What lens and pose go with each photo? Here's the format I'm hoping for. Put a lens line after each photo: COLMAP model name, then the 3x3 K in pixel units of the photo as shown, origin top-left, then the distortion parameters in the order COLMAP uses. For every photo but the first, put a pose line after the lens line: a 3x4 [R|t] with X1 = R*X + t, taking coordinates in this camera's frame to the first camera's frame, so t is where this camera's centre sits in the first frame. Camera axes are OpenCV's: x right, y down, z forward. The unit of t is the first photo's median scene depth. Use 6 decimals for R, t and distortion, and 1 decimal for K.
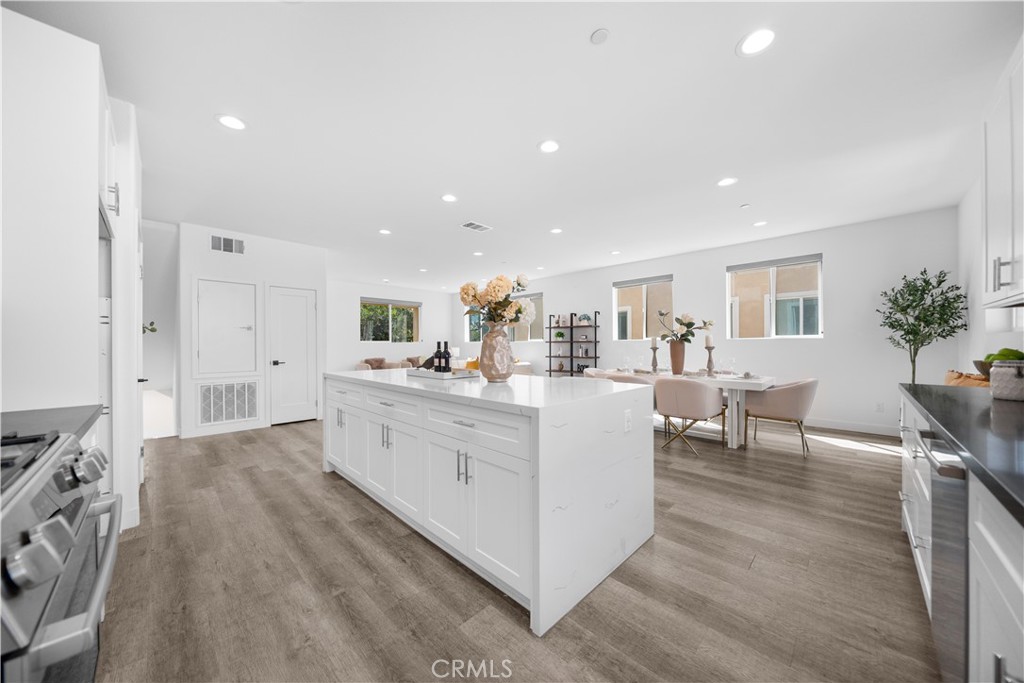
lens RADIAL K [[350.9, 0, 507.7], [0, 350.9, 345.0], [0, 0, 1]] dist [0.000295, -0.000026]
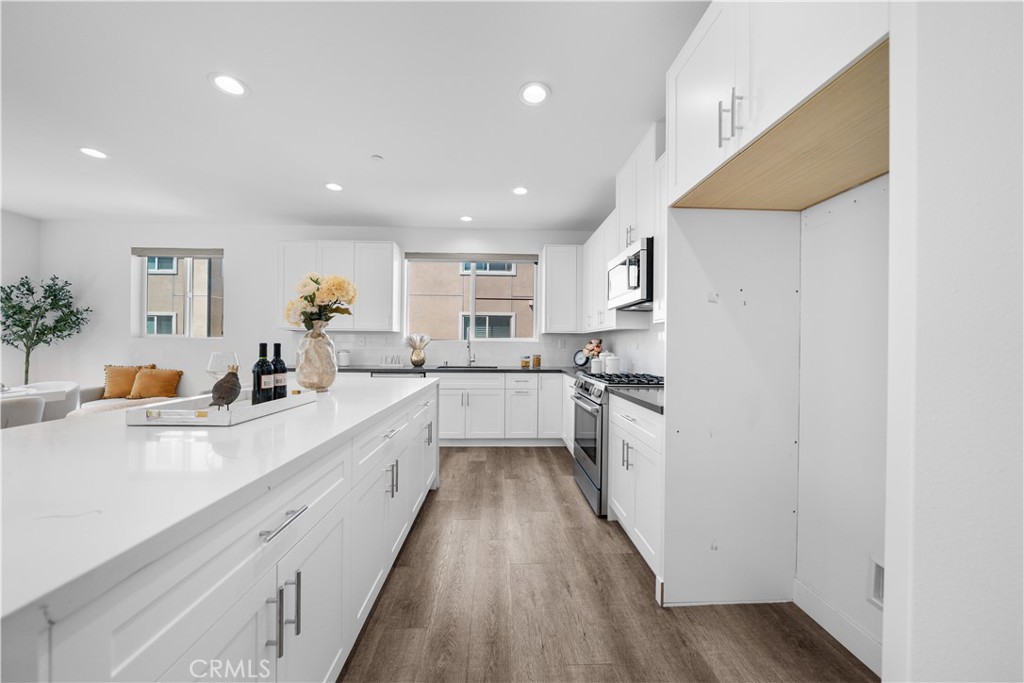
lens RADIAL K [[350.9, 0, 511.3], [0, 350.9, 344.8], [0, 0, 1]] dist [0.000295, -0.000026]
pose [[-0.734728, 0.001323, 0.678361, -1.186421], [-0.002835, 0.999983, -0.005020, -0.007973], [-0.678356, -0.005611, -0.734712, 1.609990]]
